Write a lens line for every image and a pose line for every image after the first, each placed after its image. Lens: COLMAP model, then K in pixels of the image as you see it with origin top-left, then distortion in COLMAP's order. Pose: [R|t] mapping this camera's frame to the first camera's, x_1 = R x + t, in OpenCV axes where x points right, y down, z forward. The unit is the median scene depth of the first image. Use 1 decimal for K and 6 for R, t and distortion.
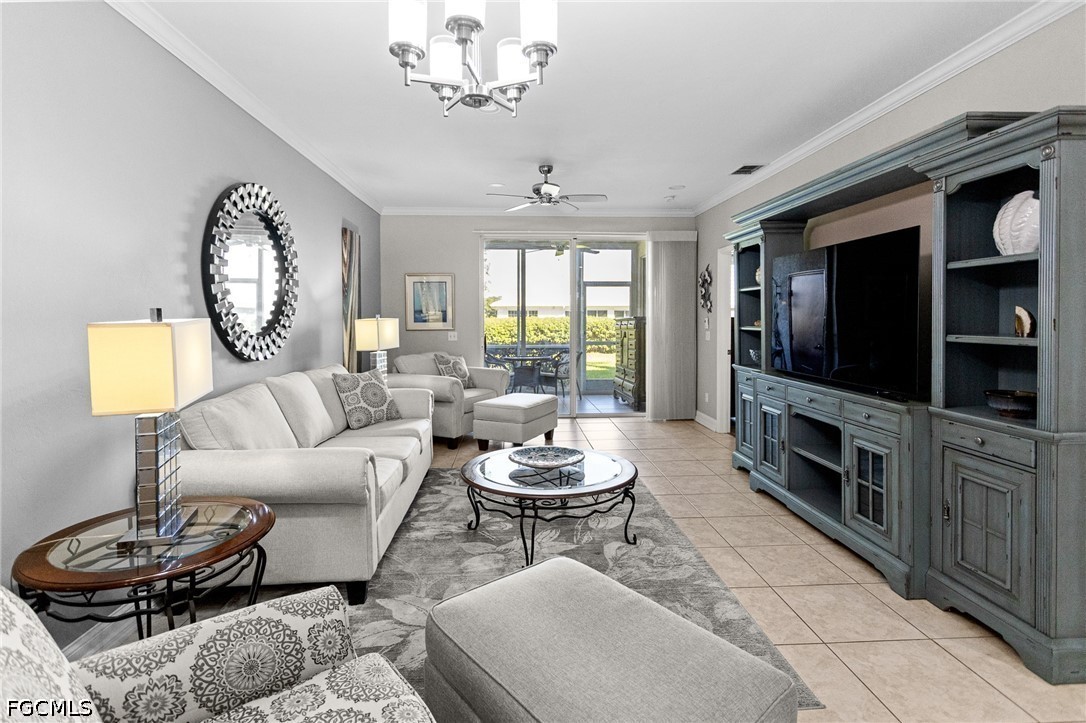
lens RADIAL K [[530.2, 0, 536.7], [0, 530.2, 329.2], [0, 0, 1]] dist [0.000654, 0.000407]
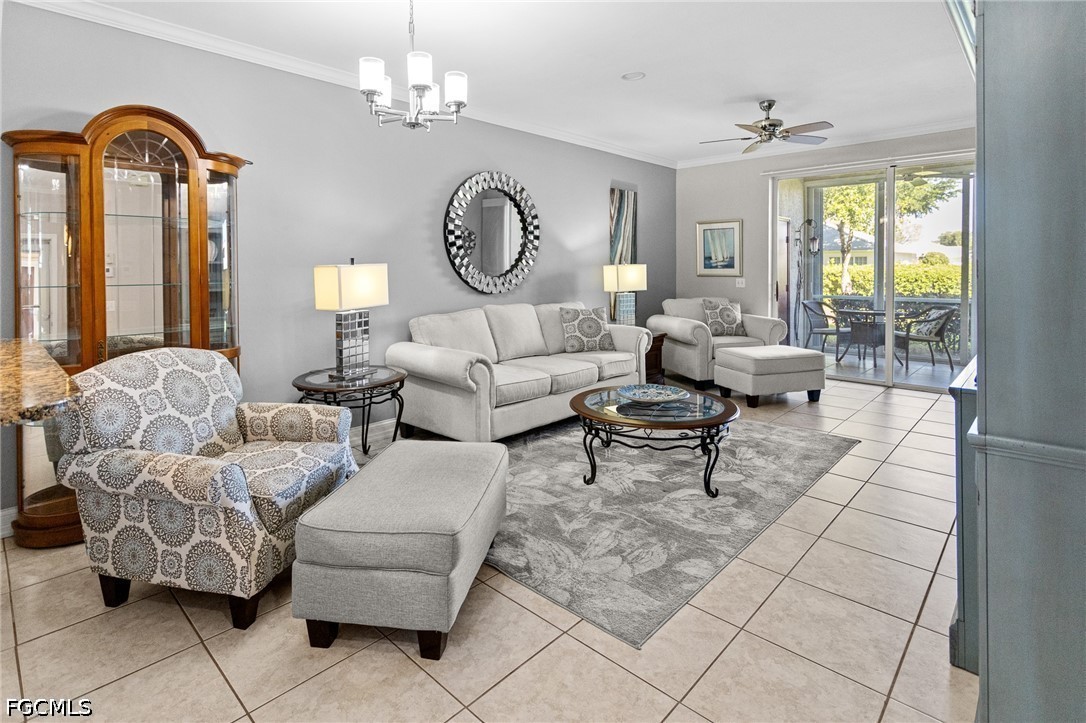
lens RADIAL K [[539.4, 0, 535.9], [0, 539.4, 271.8], [0, 0, 1]] dist [-0.000144, 0.001494]
pose [[0.686673, 0.009587, -0.726903, 0.552885], [-0.015936, 0.999871, -0.001867, 0.001486], [0.726792, 0.012866, 0.686737, 0.070921]]
